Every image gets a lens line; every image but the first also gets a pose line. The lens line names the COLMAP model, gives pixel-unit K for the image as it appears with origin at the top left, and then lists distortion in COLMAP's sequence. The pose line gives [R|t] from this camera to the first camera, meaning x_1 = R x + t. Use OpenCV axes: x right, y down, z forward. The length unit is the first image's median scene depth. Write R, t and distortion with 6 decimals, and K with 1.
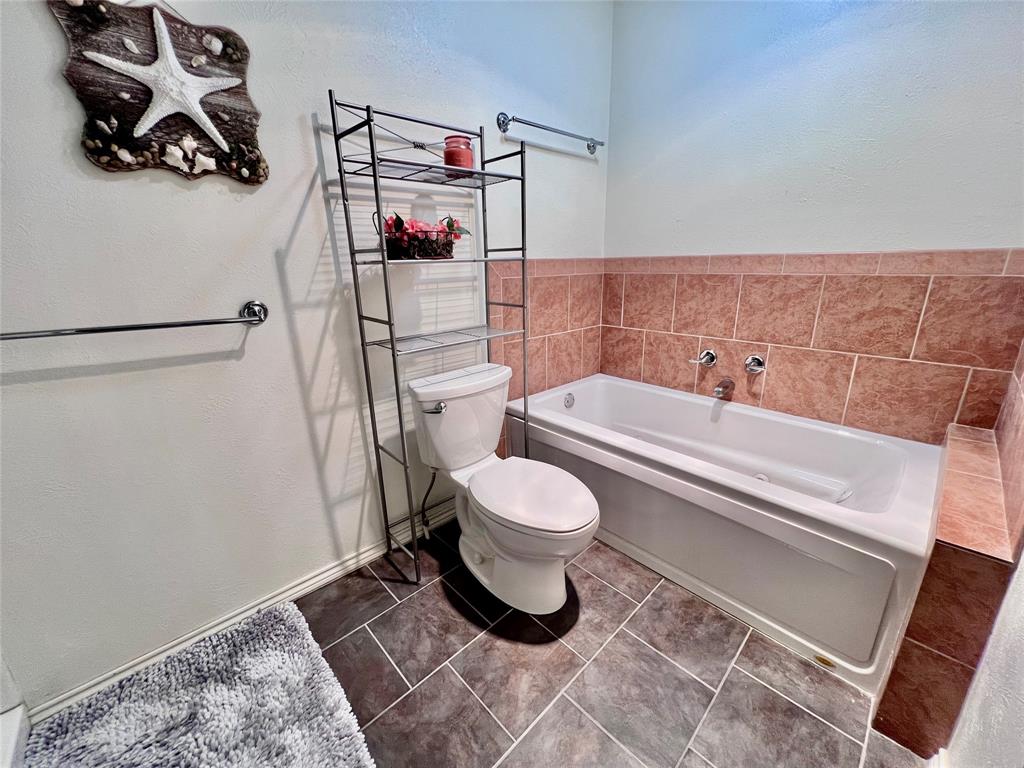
lens RADIAL K [[410.2, 0, 516.7], [0, 410.2, 386.0], [0, 0, 1]] dist [-0.003764, 0.000738]
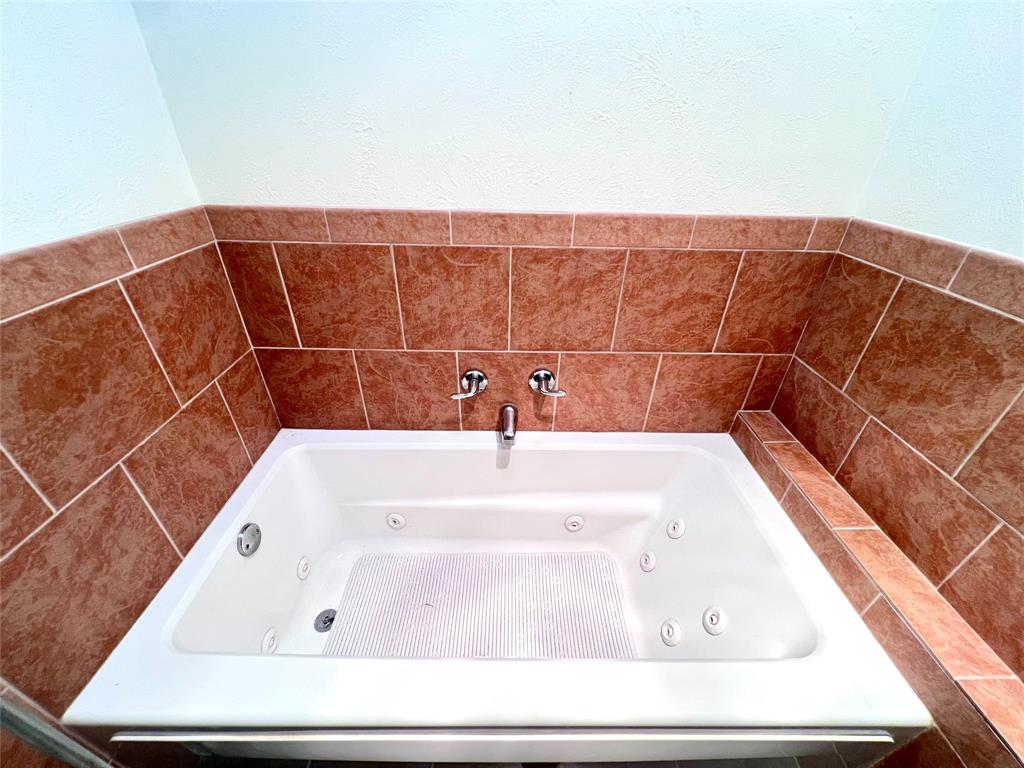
lens RADIAL K [[410.2, 0, 509.8], [0, 410.2, 381.5], [0, 0, 1]] dist [-0.003764, 0.000738]
pose [[0.689916, -0.358013, 0.629160, 0.150448], [0.174347, 0.925733, 0.335591, -0.346435], [-0.702580, -0.121837, 0.701097, 0.690091]]
